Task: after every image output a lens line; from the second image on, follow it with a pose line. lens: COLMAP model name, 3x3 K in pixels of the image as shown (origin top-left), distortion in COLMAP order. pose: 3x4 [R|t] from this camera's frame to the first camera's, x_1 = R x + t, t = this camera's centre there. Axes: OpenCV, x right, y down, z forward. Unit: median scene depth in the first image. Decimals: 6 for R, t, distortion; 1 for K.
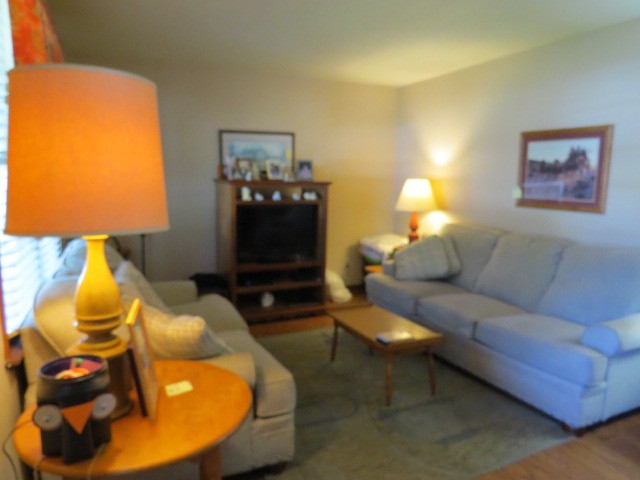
lens RADIAL K [[460.6, 0, 320.0], [0, 460.6, 240.0], [0, 0, 1]] dist [0.002408, -0.001659]
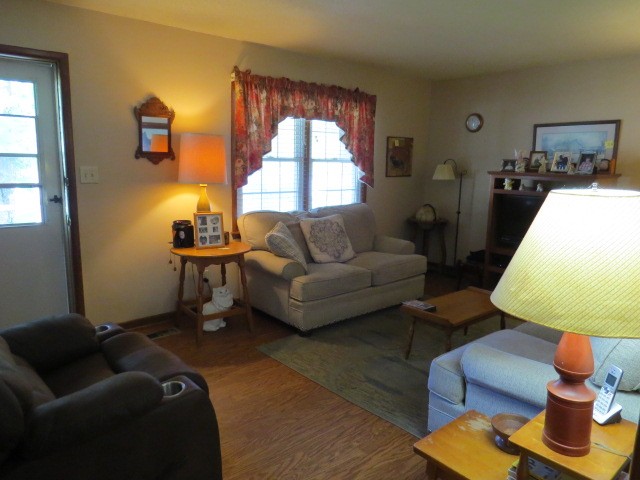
lens RADIAL K [[460.6, 0, 320.0], [0, 460.6, 240.0], [0, 0, 1]] dist [0.002408, -0.001659]
pose [[0.264874, 0.168605, -0.949428, 0.721891], [-0.145591, 0.980300, 0.133470, -0.046088], [0.953229, 0.102876, 0.284203, 0.248572]]
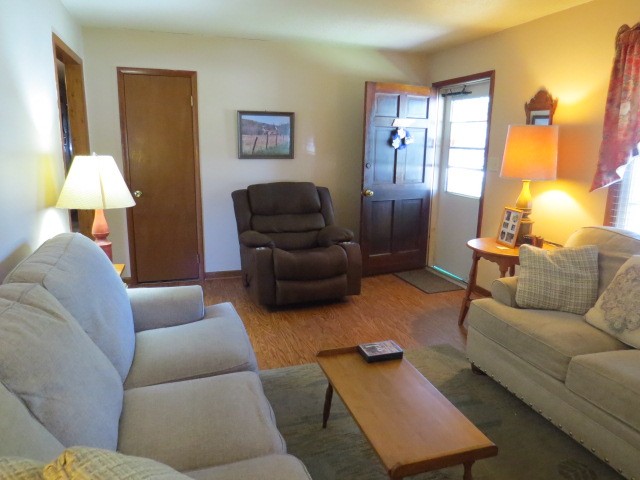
lens RADIAL K [[460.6, 0, 320.0], [0, 460.6, 240.0], [0, 0, 1]] dist [0.002408, -0.001659]
pose [[-0.991251, -0.056000, 0.119522, 0.103514], [-0.013086, 0.942770, 0.333188, -0.159396], [-0.131341, 0.328709, -0.935254, 1.074715]]
